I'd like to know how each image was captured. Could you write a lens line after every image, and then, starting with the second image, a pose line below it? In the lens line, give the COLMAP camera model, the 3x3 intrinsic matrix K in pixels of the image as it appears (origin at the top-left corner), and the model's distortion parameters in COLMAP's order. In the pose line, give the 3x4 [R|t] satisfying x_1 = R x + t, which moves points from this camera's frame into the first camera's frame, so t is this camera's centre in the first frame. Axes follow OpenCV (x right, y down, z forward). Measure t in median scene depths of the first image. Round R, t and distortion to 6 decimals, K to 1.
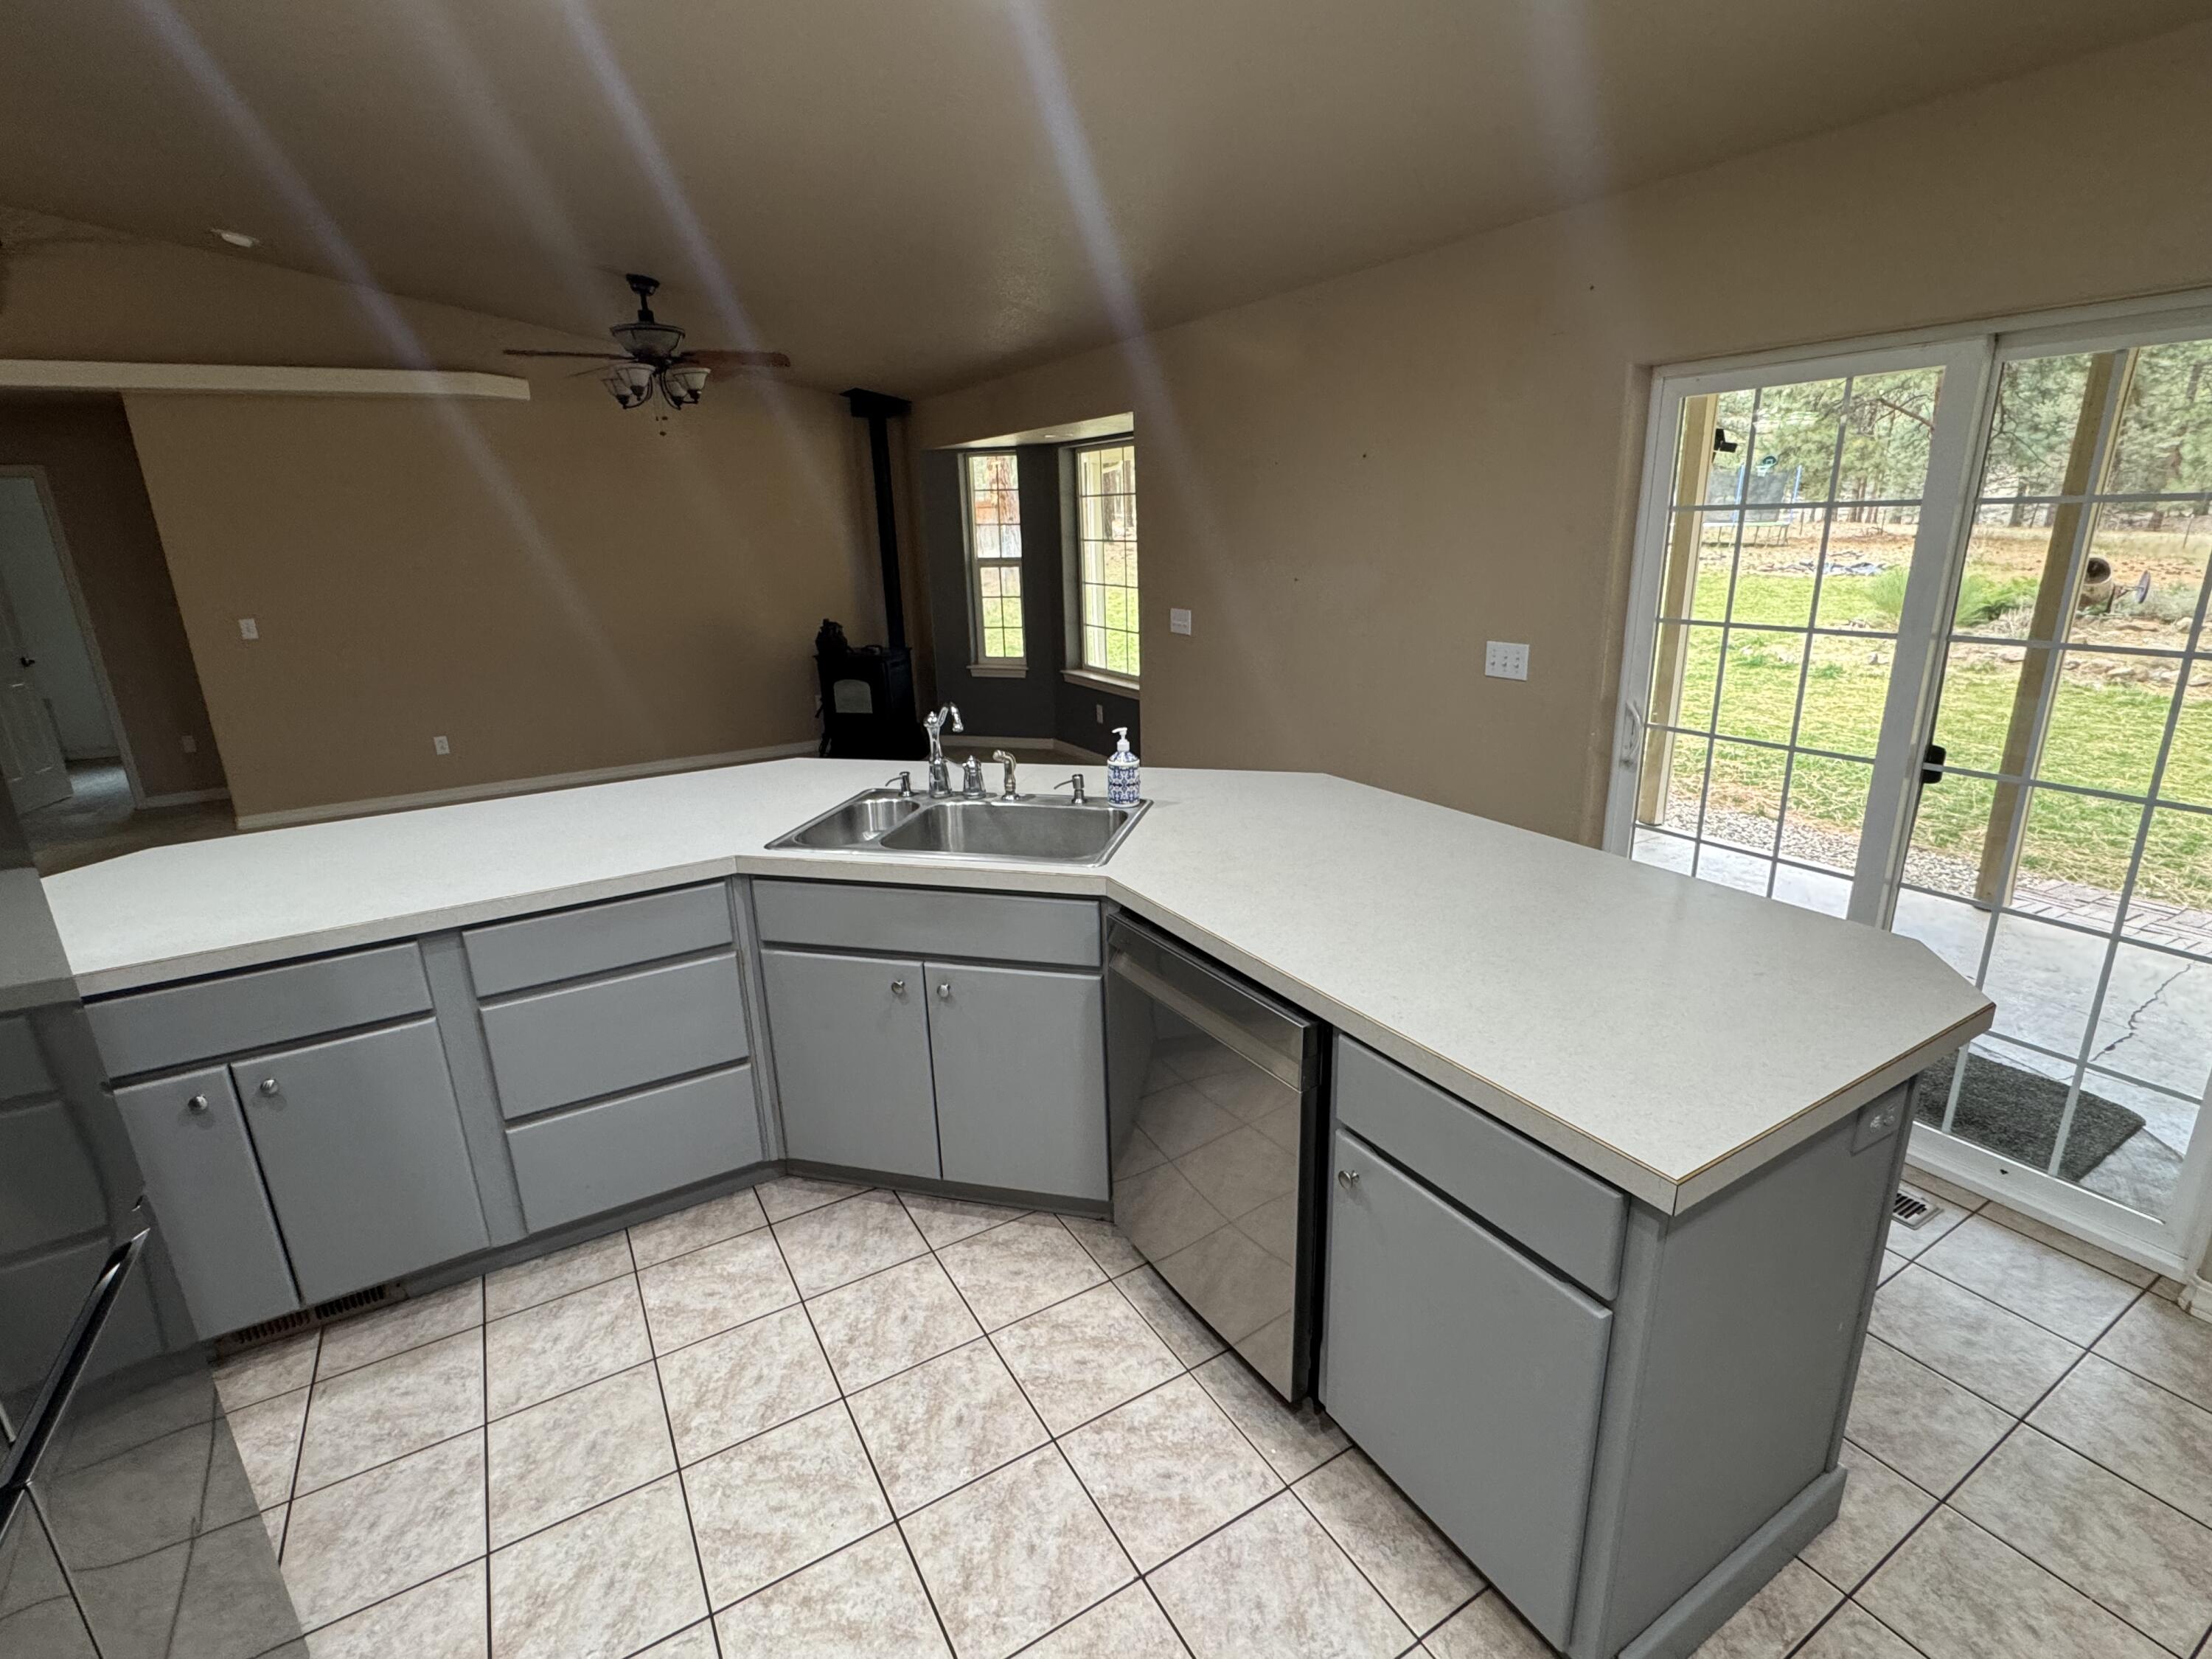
lens RADIAL K [[1026.7, 0, 1106.0], [0, 1026.7, 829.5], [0, 0, 1]] dist [-0.013792, -0.000200]
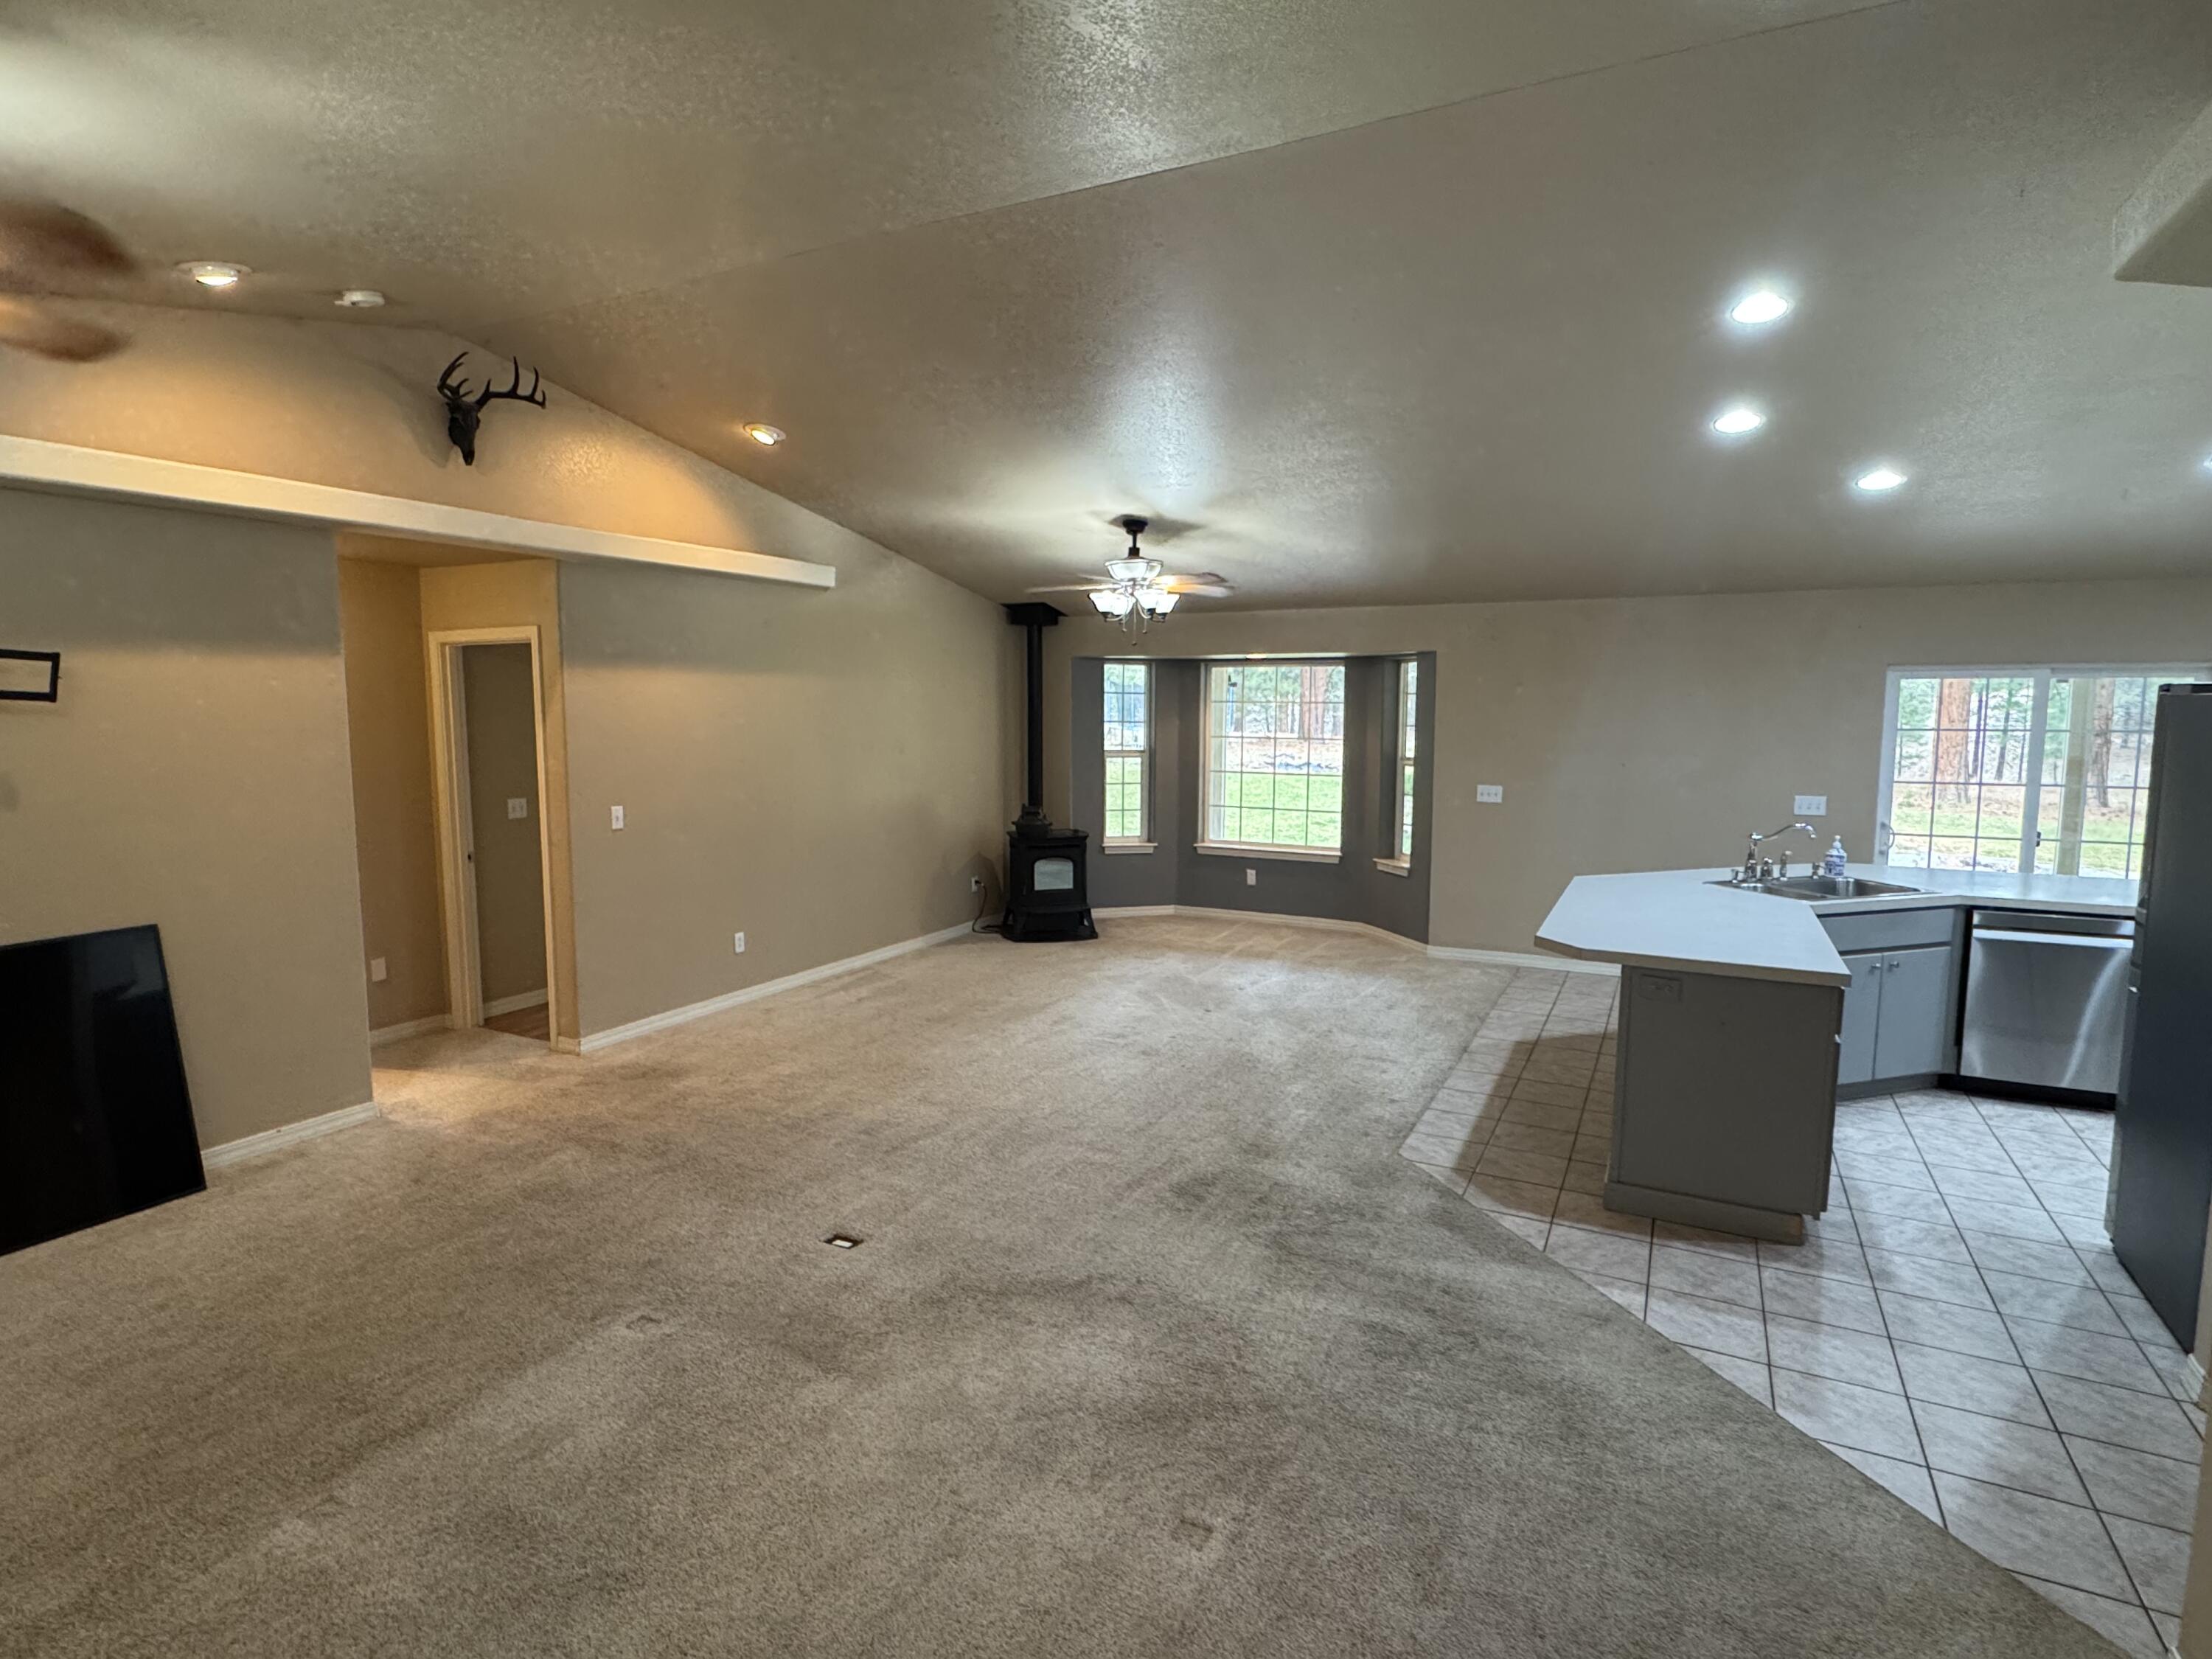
lens RADIAL K [[1137.5, 0, 1106.0], [0, 1137.5, 829.5], [0, 0, 1]] dist [-0.000299, 0.000115]
pose [[0.844893, -0.026969, 0.534255, -1.226454], [0.128600, 0.979679, -0.153919, 0.021410], [-0.519247, 0.198750, 0.831192, -0.031742]]
